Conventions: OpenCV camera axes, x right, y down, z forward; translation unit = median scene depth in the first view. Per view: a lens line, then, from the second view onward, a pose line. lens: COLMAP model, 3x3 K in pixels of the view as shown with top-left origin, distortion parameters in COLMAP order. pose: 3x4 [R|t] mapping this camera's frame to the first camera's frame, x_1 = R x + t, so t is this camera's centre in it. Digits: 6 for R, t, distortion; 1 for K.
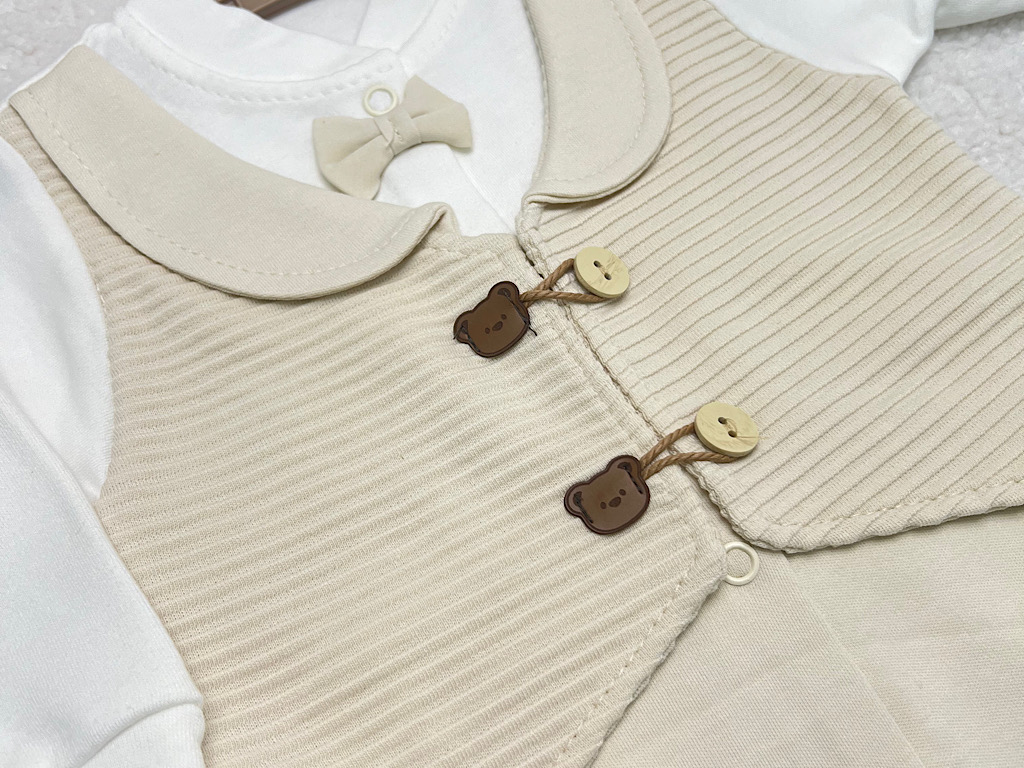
lens RADIAL K [[781.6, 0, 506.5], [0, 781.6, 378.2], [0, 0, 1]] dist [0.008205, -0.005928]
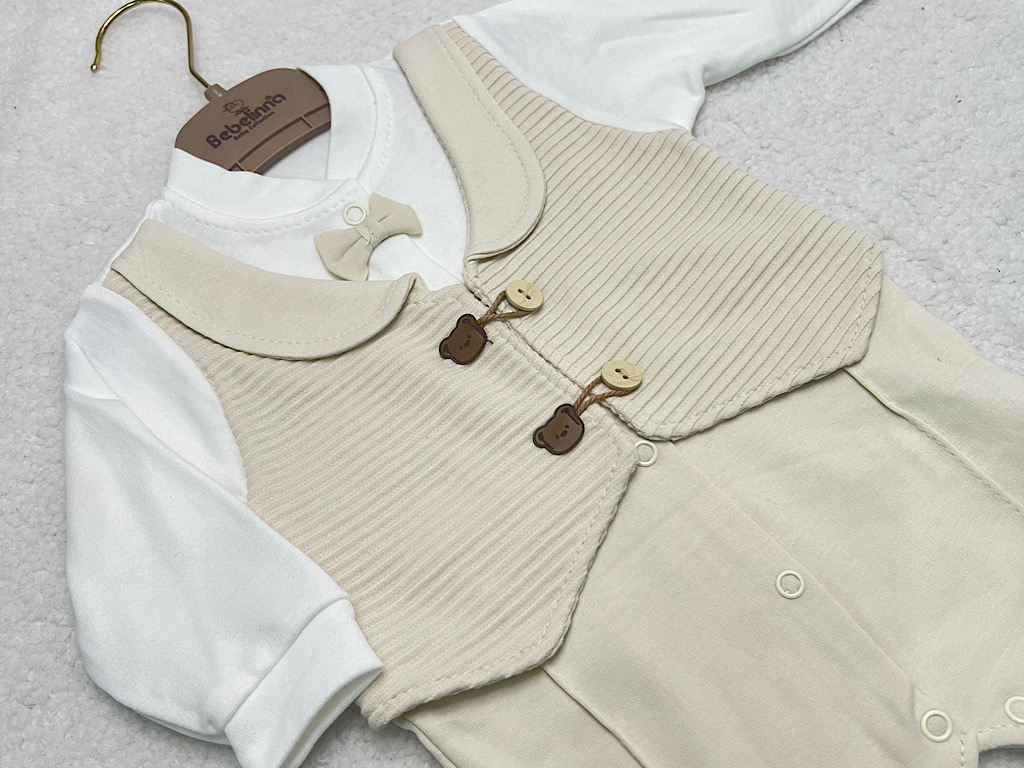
lens RADIAL K [[781.6, 0, 506.5], [0, 781.6, 378.2], [0, 0, 1]] dist [0.008205, -0.005928]
pose [[0.972974, -0.217466, 0.077654, -0.071675], [0.219647, 0.975361, -0.020642, 0.051761], [-0.071252, 0.037141, 0.996767, -0.566534]]
